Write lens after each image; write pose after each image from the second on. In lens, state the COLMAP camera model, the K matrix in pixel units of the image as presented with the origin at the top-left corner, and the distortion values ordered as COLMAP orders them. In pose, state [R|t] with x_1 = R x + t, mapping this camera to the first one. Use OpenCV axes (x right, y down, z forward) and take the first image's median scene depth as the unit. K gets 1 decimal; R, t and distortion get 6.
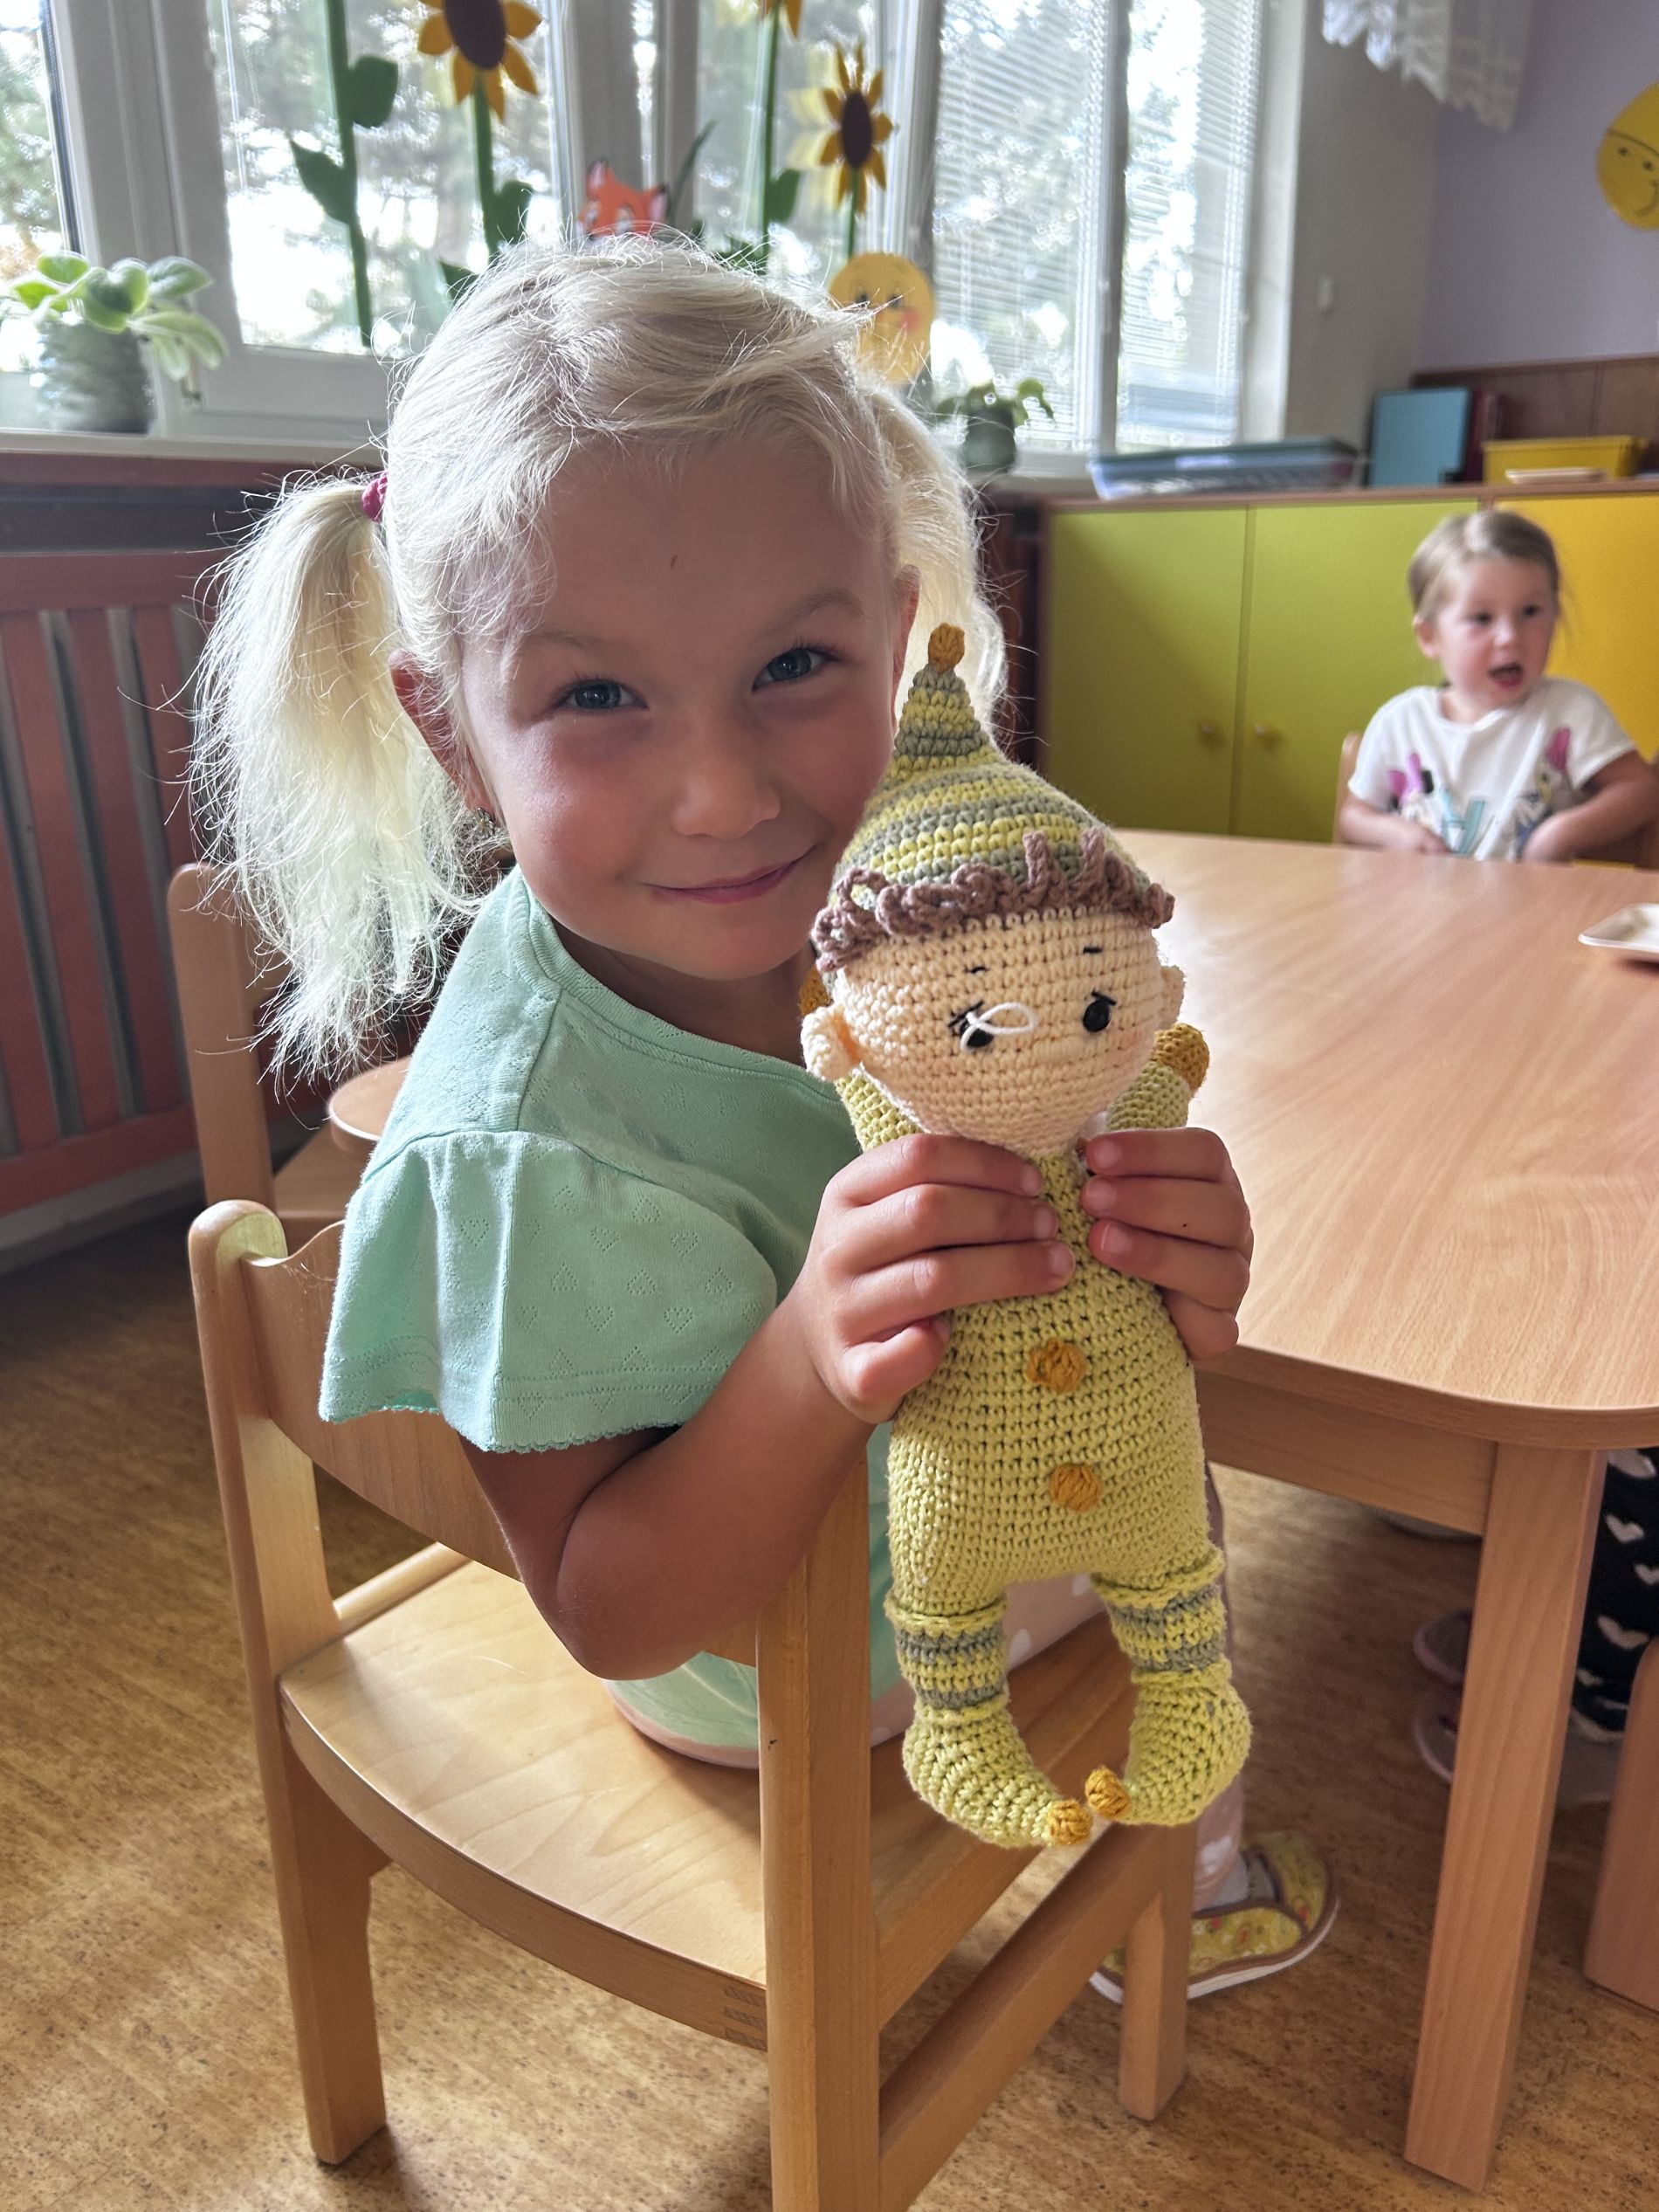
lens RADIAL K [[1721.8, 0, 829.5], [0, 1721.8, 1106.0], [0, 0, 1]] dist [0.002162, -0.004033]
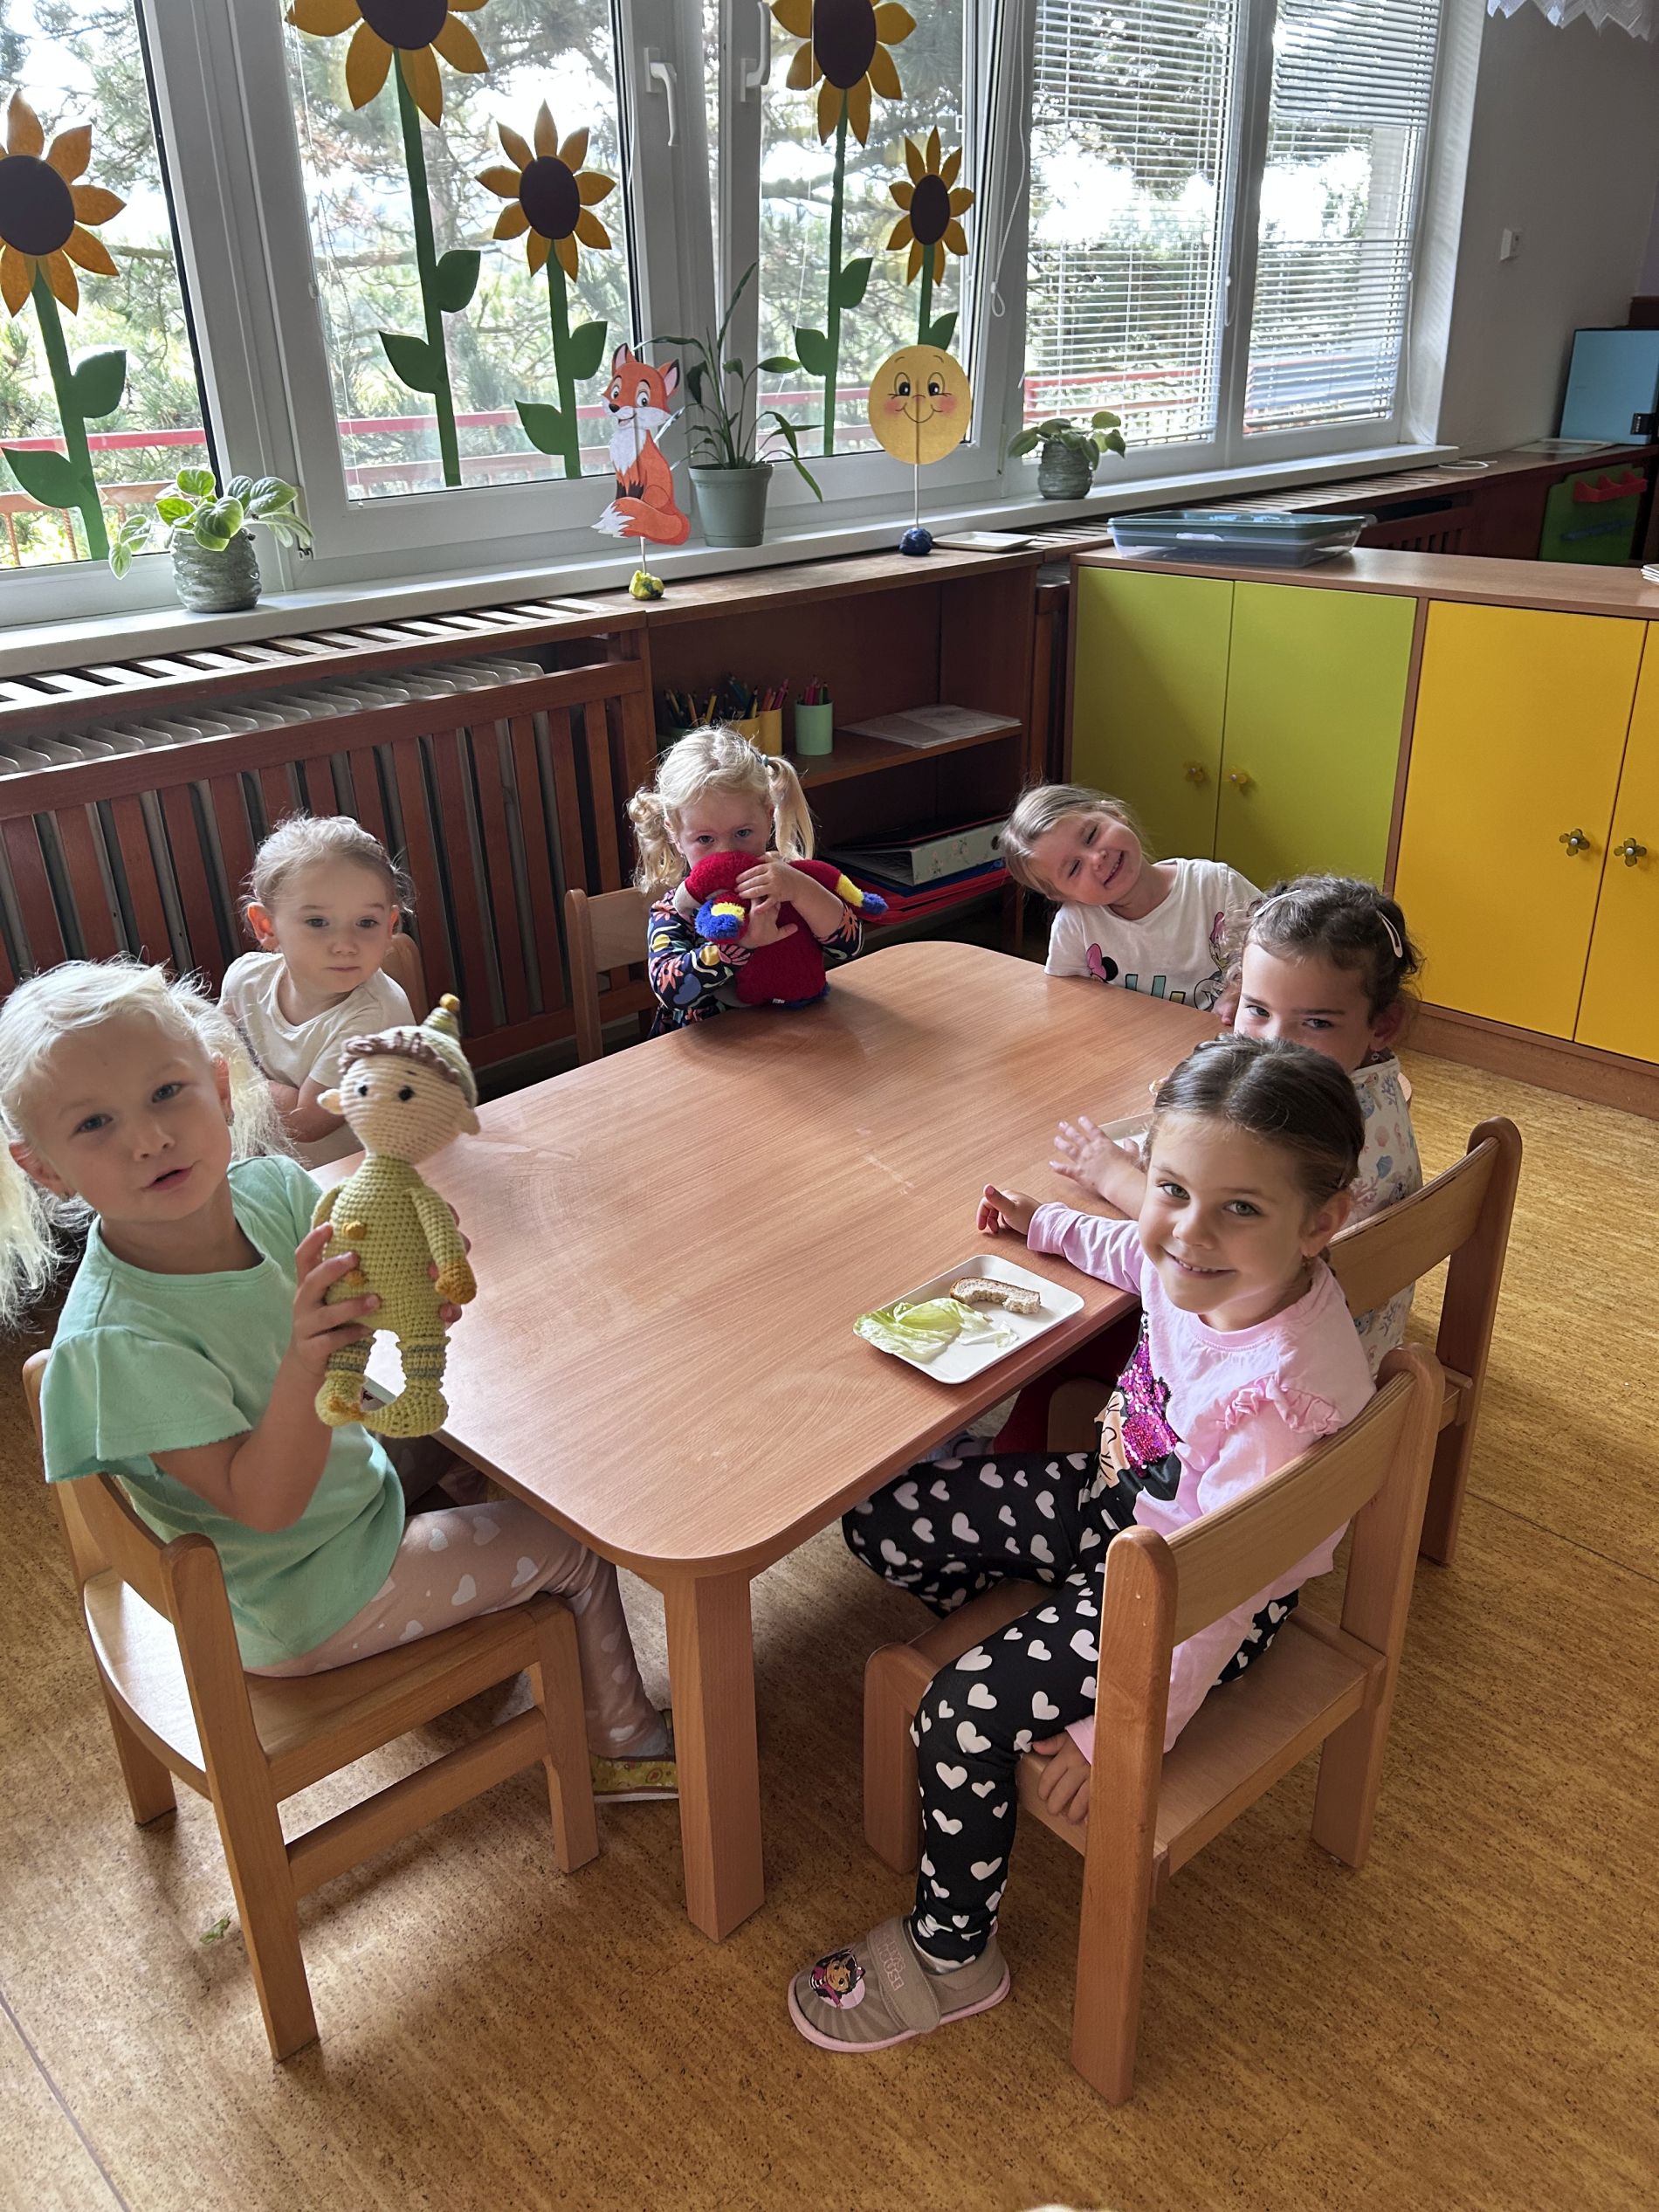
lens RADIAL K [[1694.1, 0, 829.5], [0, 1694.1, 1106.0], [0, 0, 1]] dist [0.014008, 0.004881]
pose [[0.976800, 0.064150, -0.204319, 0.270949], [-0.041812, 0.992847, 0.111830, -0.135135], [0.210032, -0.100693, 0.972496, -0.190357]]
